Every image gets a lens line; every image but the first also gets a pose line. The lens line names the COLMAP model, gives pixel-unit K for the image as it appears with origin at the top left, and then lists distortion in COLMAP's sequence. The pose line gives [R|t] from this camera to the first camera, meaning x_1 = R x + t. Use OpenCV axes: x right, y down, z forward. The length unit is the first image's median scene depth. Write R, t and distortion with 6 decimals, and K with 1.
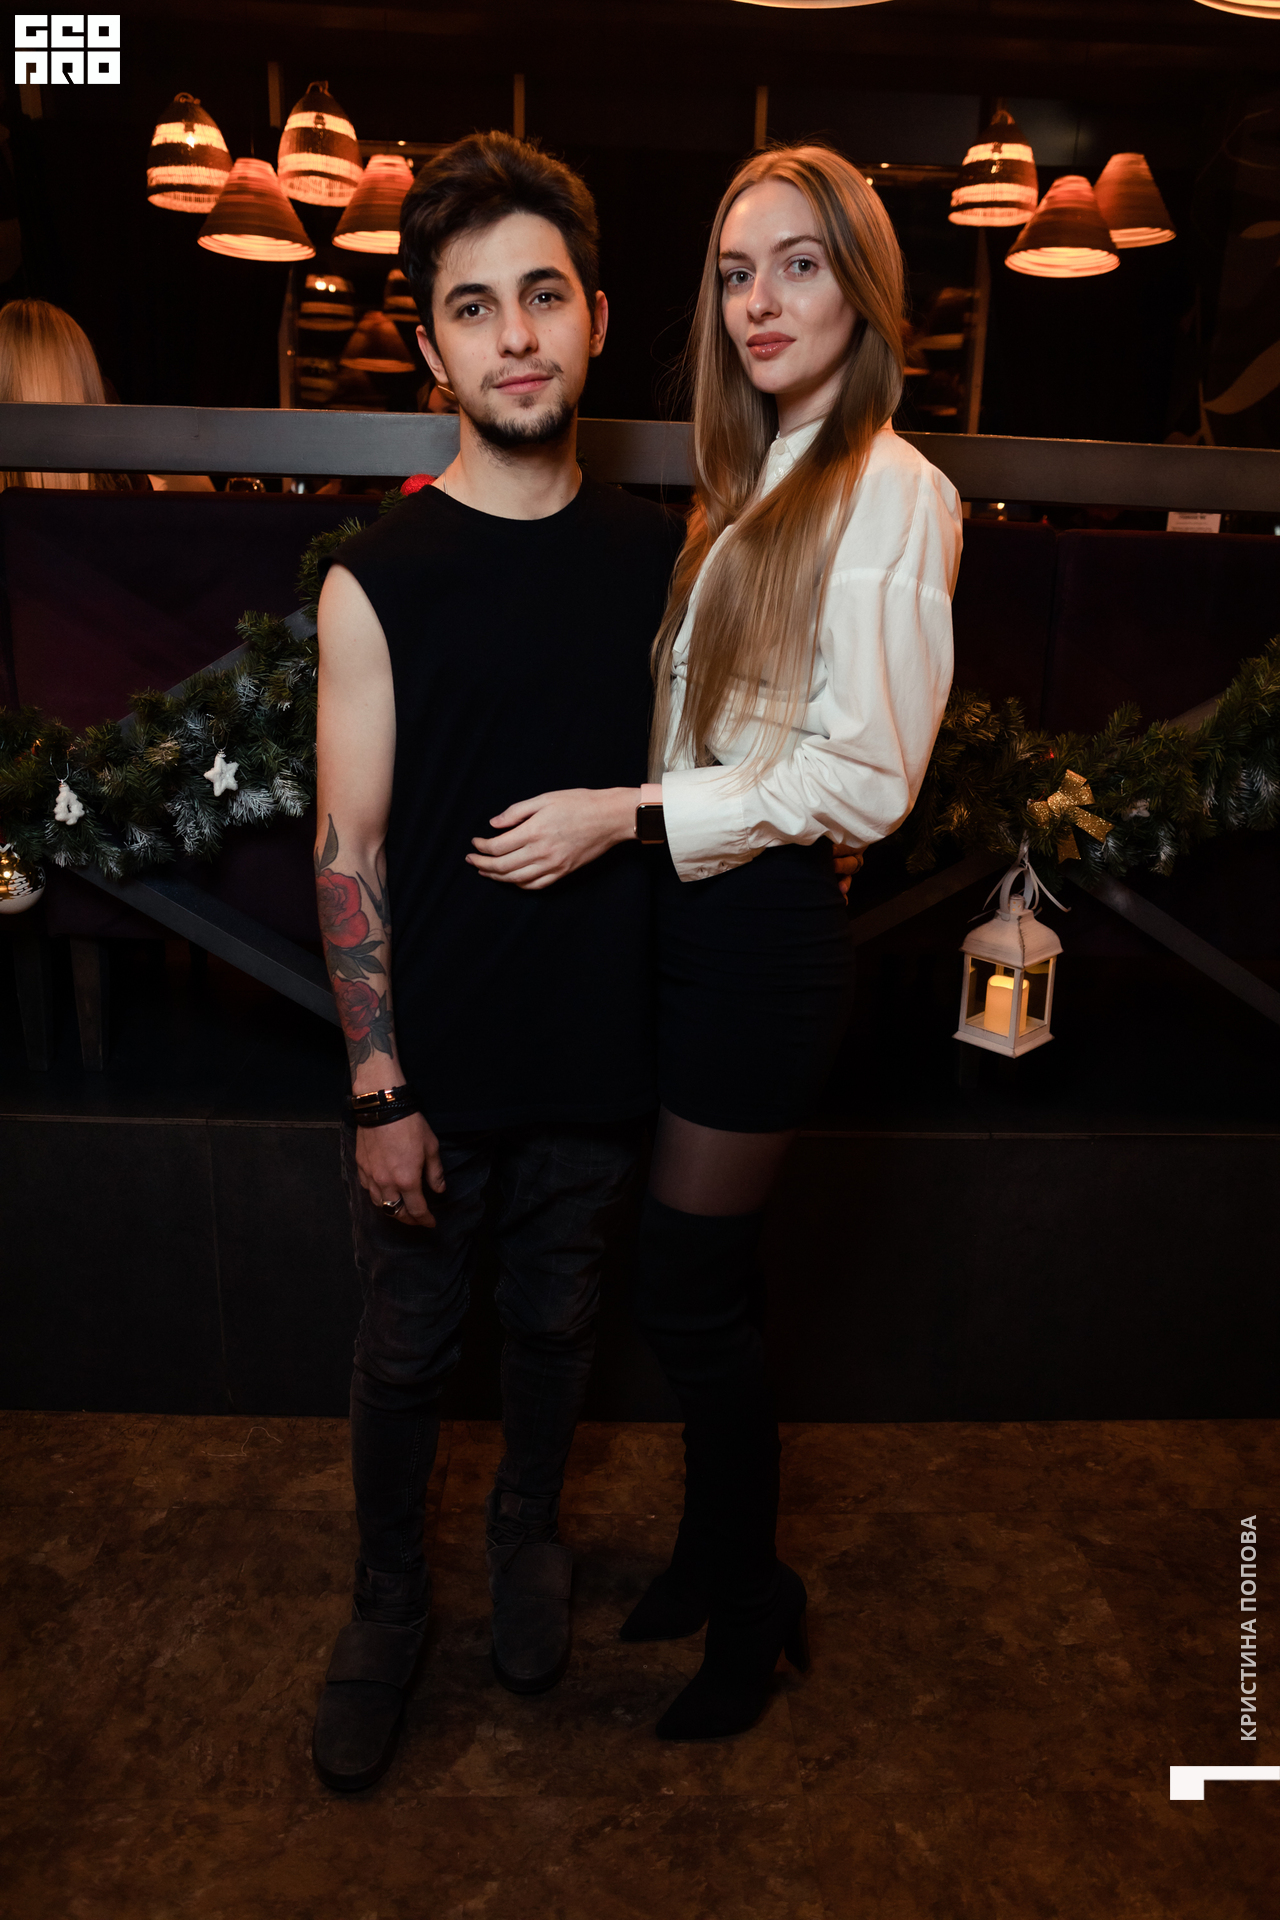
lens RADIAL K [[1394.9, 0, 643.6], [0, 1394.9, 971.4], [0, 0, 1]] dist [-0.083212, 0.089225]
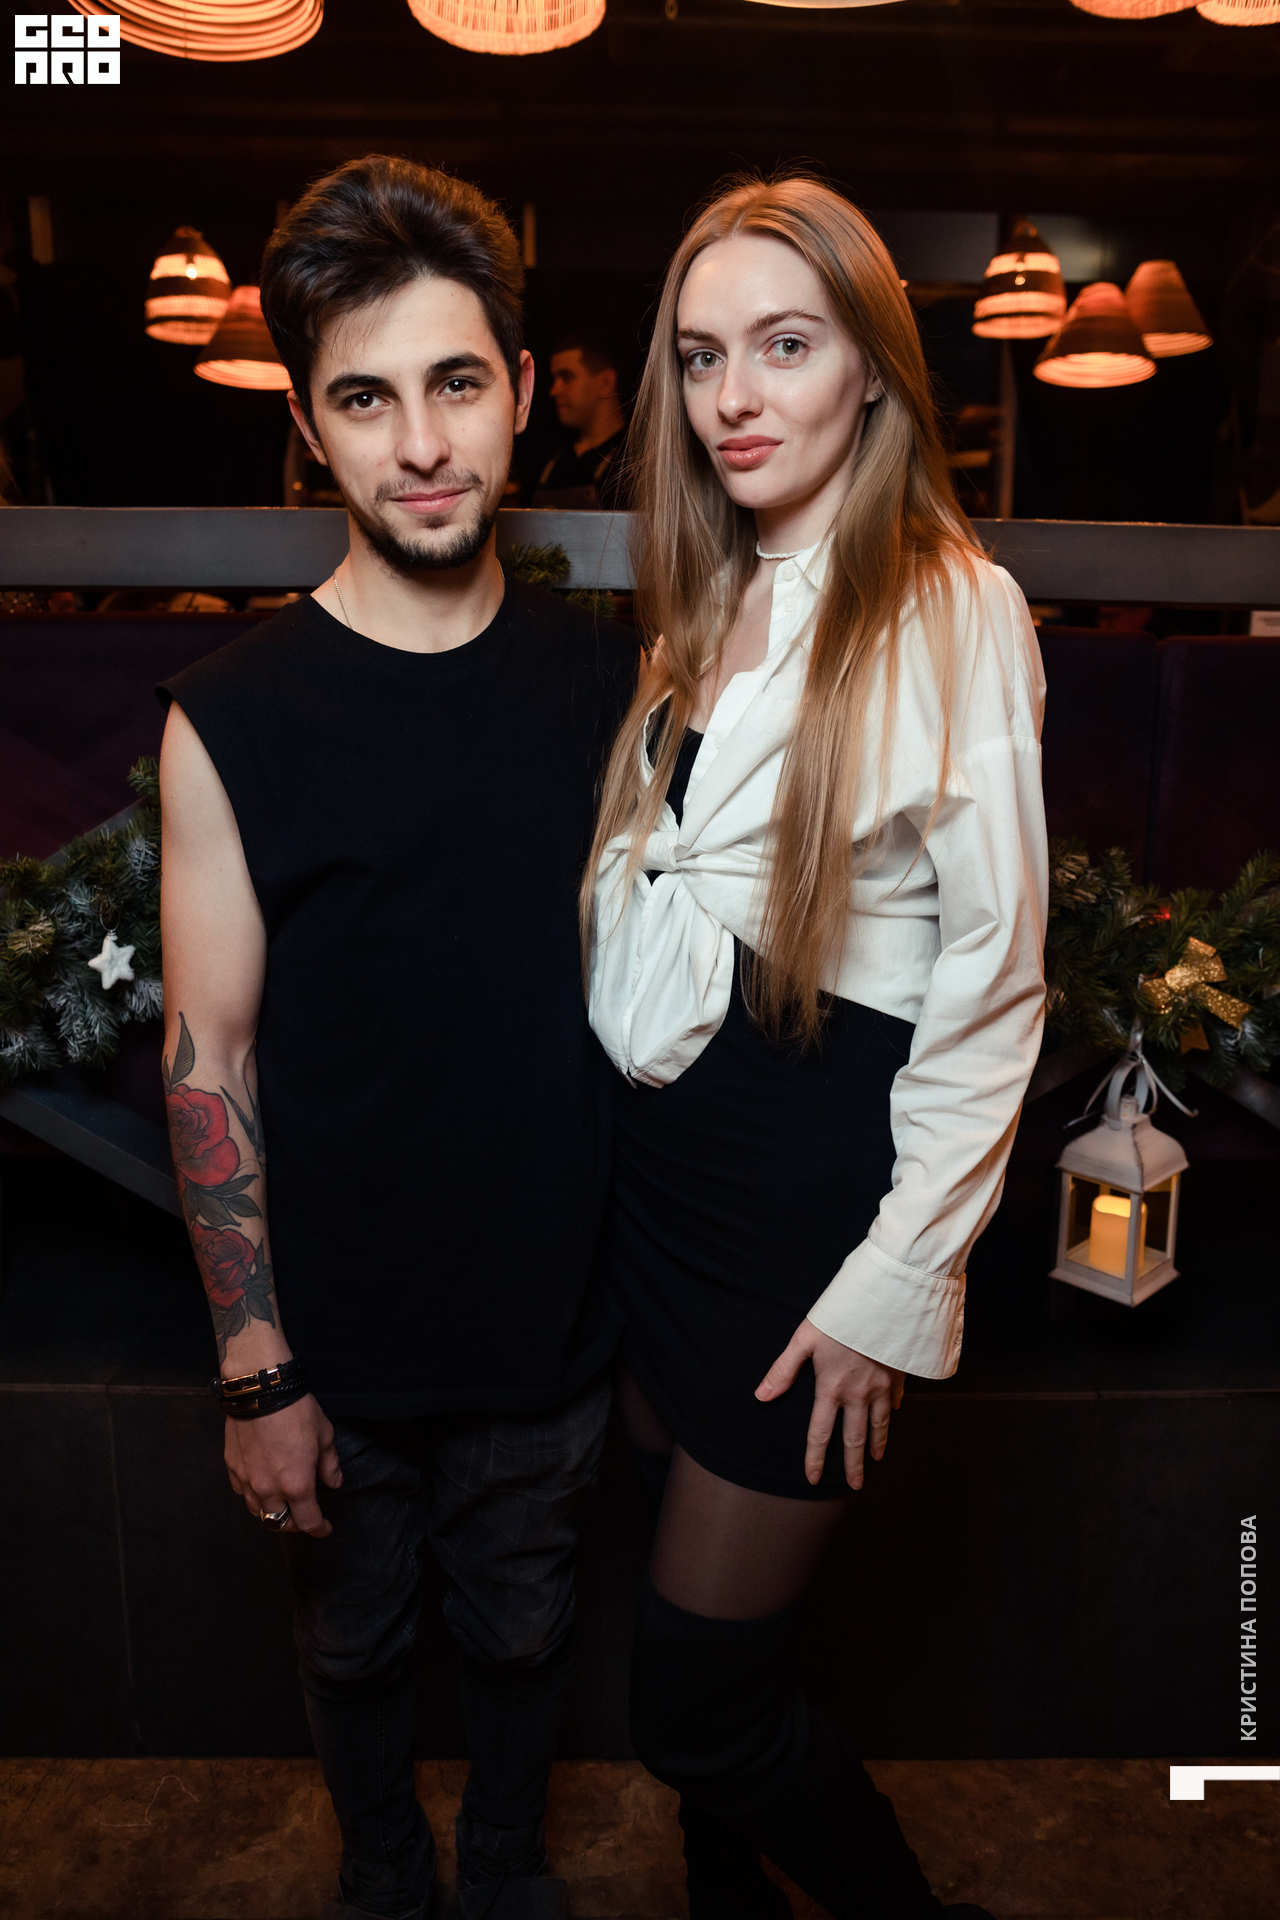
lens RADIAL K [[1394.9, 0, 645.2], [0, 1394.9, 955.7], [0, 0, 1]] dist [-0.083212, 0.089225]
pose [[0.999670, -0.015580, -0.020402, 0.013553], [0.013558, 0.995312, -0.095756, -0.060051], [0.021798, 0.095448, 0.995196, 0.202262]]
